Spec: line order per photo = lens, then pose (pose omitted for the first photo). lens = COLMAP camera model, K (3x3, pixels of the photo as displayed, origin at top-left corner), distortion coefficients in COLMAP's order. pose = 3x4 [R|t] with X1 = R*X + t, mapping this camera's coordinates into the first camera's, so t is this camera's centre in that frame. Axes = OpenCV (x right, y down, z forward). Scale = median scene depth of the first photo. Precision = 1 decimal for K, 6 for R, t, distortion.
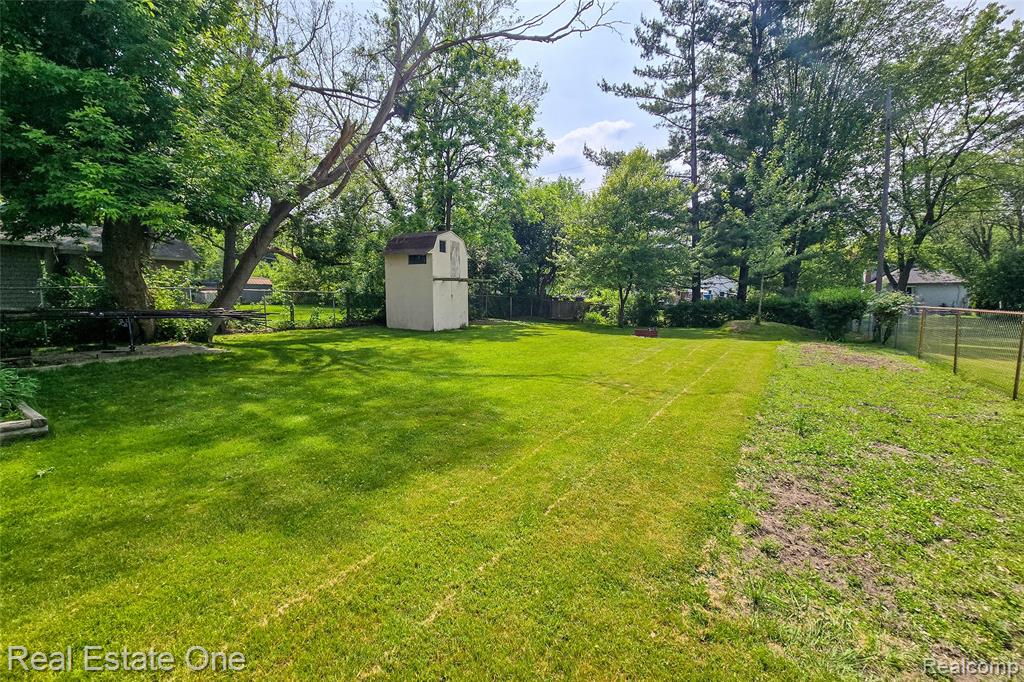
lens RADIAL K [[410.6, 0, 512.0], [0, 410.6, 341.0], [0, 0, 1]] dist [0.000974, 0.000115]
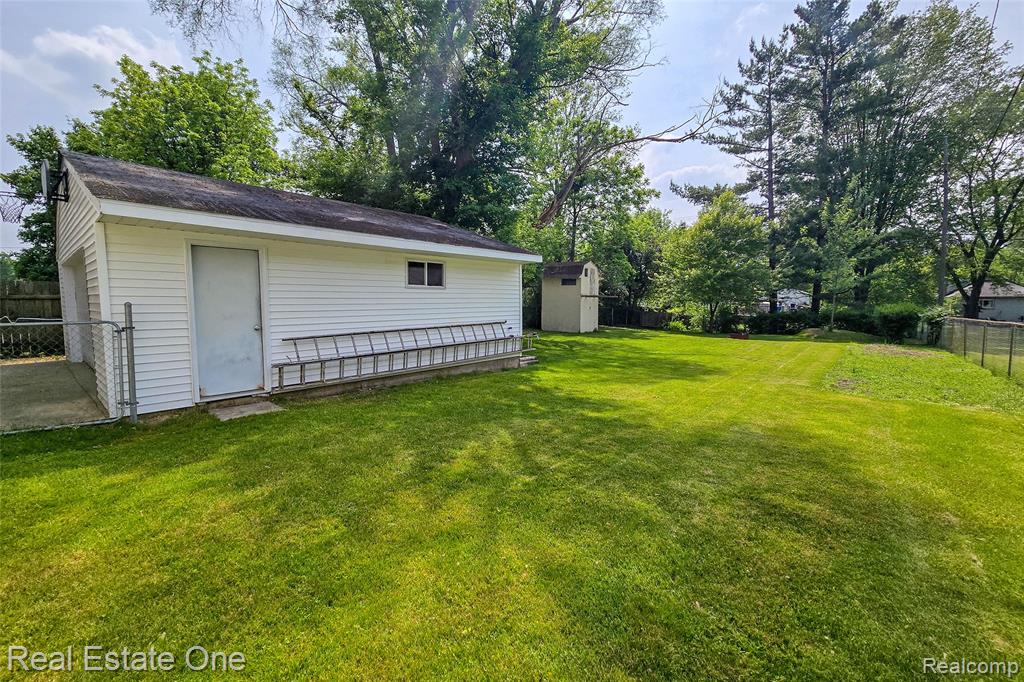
lens RADIAL K [[416.3, 0, 506.7], [0, 416.3, 336.5], [0, 0, 1]] dist [-0.001383, -0.000090]
pose [[0.992682, 0.013546, -0.119997, -0.183217], [-0.017759, 0.999260, -0.034114, 0.028378], [0.119446, 0.035995, 0.992188, -0.299412]]
